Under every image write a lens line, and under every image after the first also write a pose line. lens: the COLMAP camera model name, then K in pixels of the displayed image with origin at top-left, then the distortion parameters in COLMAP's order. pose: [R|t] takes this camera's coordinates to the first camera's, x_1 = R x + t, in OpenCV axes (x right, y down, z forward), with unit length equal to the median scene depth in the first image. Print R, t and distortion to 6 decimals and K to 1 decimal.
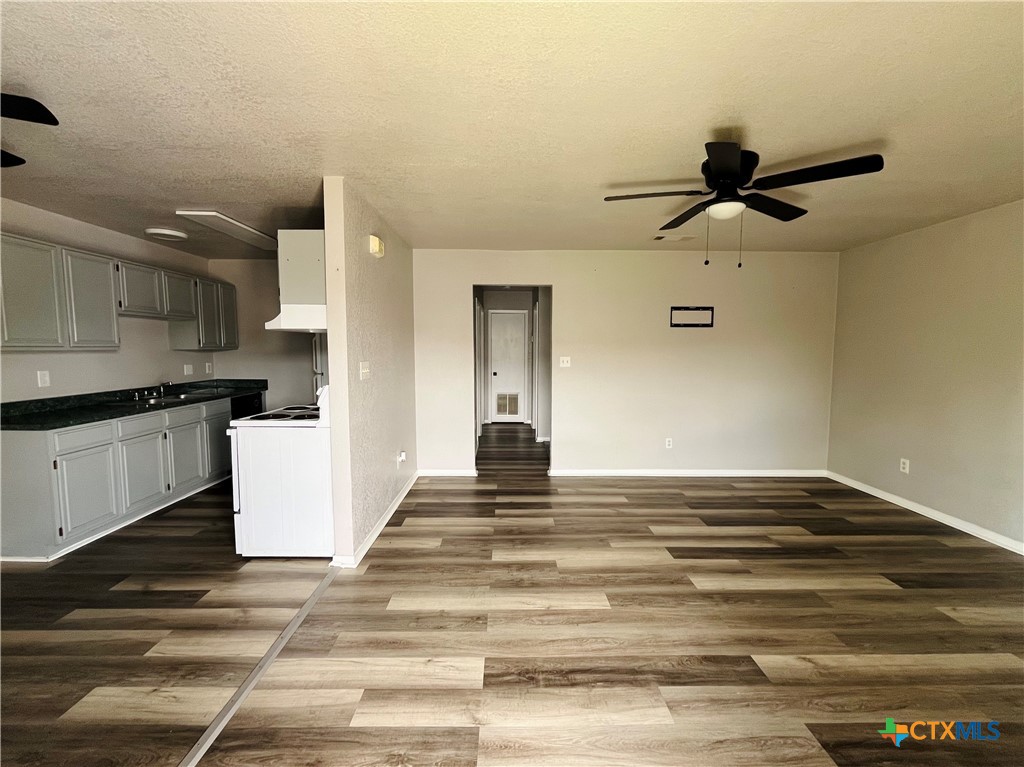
lens RADIAL K [[425.0, 0, 508.8], [0, 425.0, 383.9], [0, 0, 1]] dist [-0.001603, -0.000458]
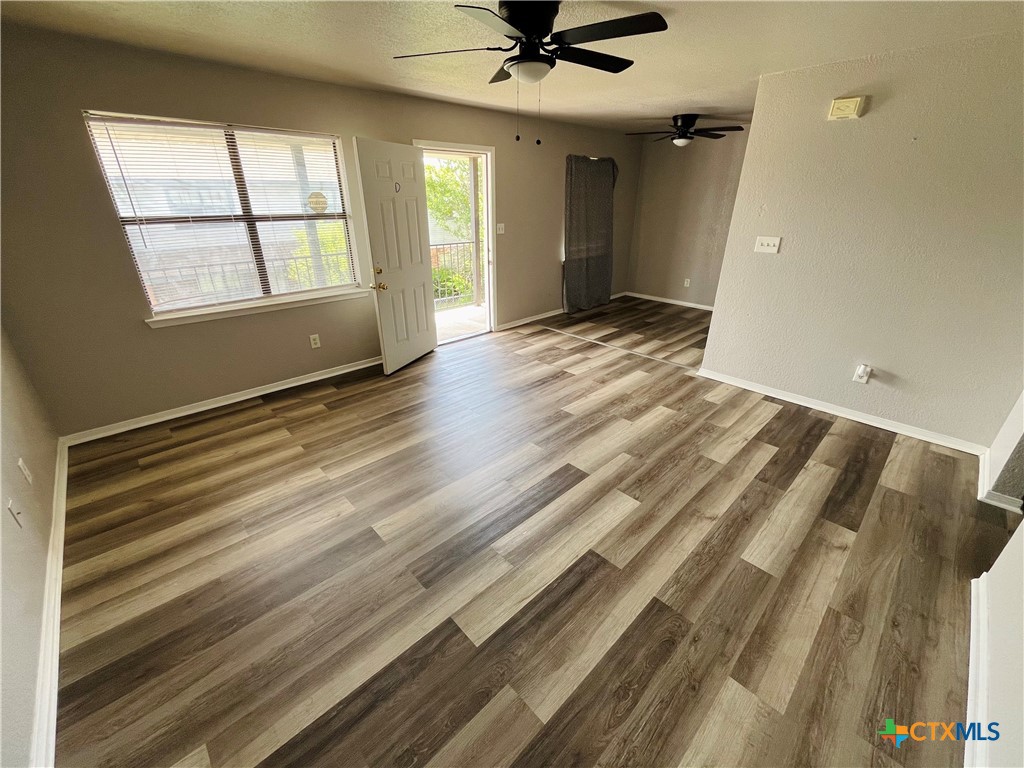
lens RADIAL K [[425.0, 0, 508.8], [0, 425.0, 384.4], [0, 0, 1]] dist [-0.001603, -0.000458]
pose [[-0.734556, 0.275166, -0.620251, 1.054279], [-0.054488, 0.887214, 0.458130, -0.194670], [0.676356, 0.370318, -0.636715, 1.468208]]
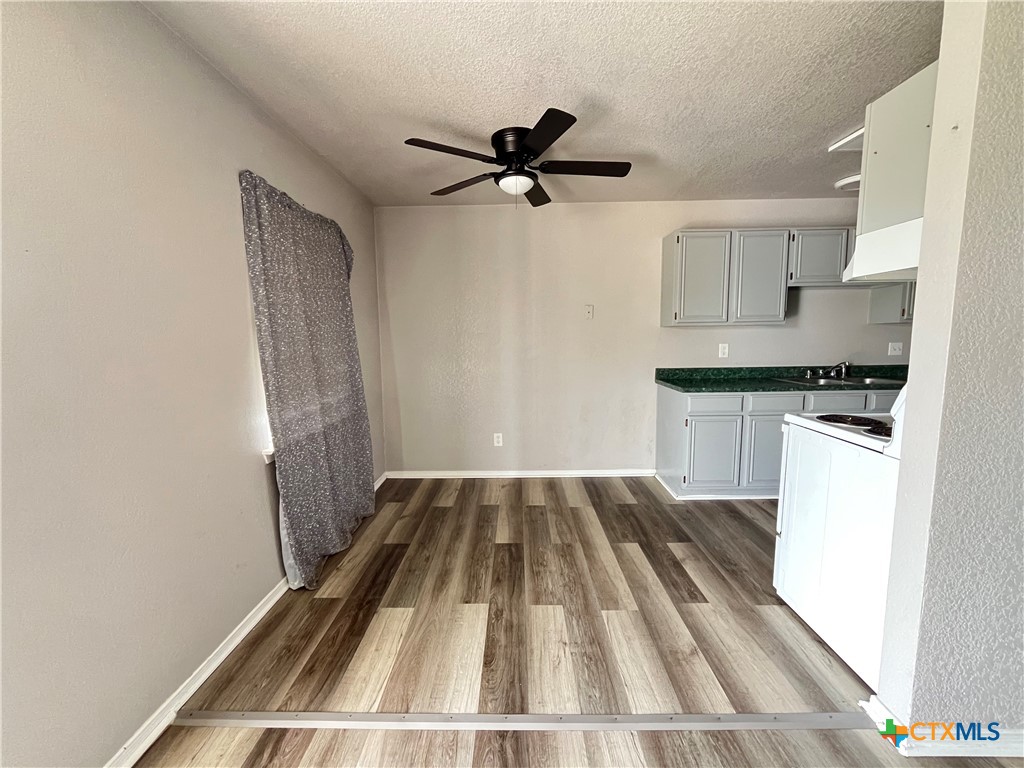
lens RADIAL K [[416.4, 0, 514.7], [0, 416.4, 384.6], [0, 0, 1]] dist [-0.001753, -0.000430]
pose [[-0.019982, 0.114908, -0.993175, 0.071400], [-0.067584, 0.990946, 0.116010, -0.015320], [0.997513, 0.069441, -0.012035, 0.506896]]
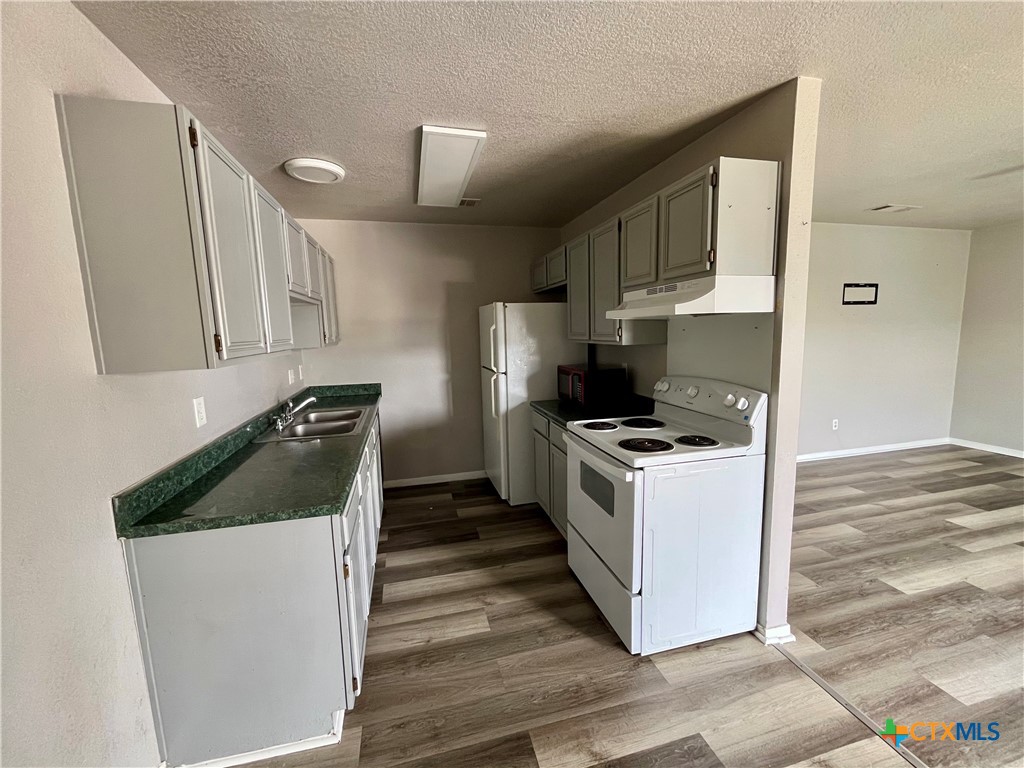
lens RADIAL K [[412.8, 0, 512.0], [0, 412.8, 384.0], [0, 0, 1]] dist [-0.001797, 0.000077]
pose [[0.971810, -0.059735, 0.228070, -0.927412], [0.049437, 0.997494, 0.050606, -0.064022], [-0.230522, -0.037905, 0.972329, 0.420445]]
